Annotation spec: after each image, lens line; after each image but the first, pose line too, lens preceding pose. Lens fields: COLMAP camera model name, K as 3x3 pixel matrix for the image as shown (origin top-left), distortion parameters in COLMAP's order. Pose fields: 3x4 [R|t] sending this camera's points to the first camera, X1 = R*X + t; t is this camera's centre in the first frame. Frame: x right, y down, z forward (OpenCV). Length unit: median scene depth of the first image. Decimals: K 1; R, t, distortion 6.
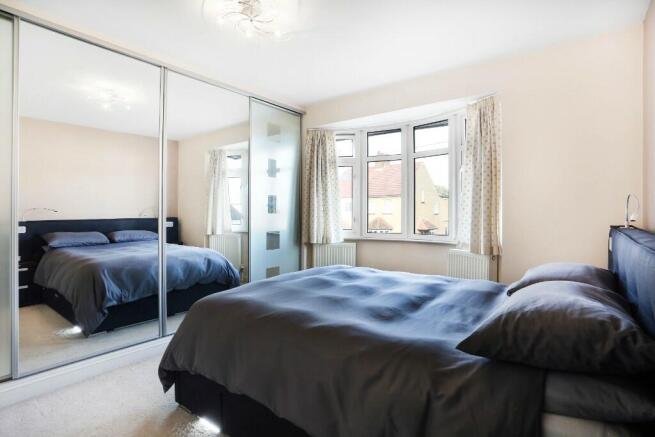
lens RADIAL K [[342.1, 0, 326.4], [0, 342.1, 212.0], [0, 0, 1]] dist [-0.065196, 0.035703]
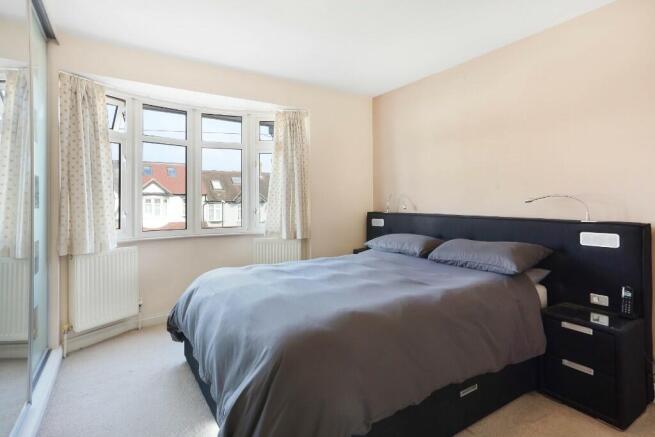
lens RADIAL K [[342.1, 0, 326.4], [0, 342.1, 212.0], [0, 0, 1]] dist [-0.065196, 0.035703]
pose [[0.311304, -0.025454, 0.949970, -0.520180], [0.003747, 0.999666, 0.025557, -0.003084], [-0.950303, -0.004396, 0.311295, 0.383371]]
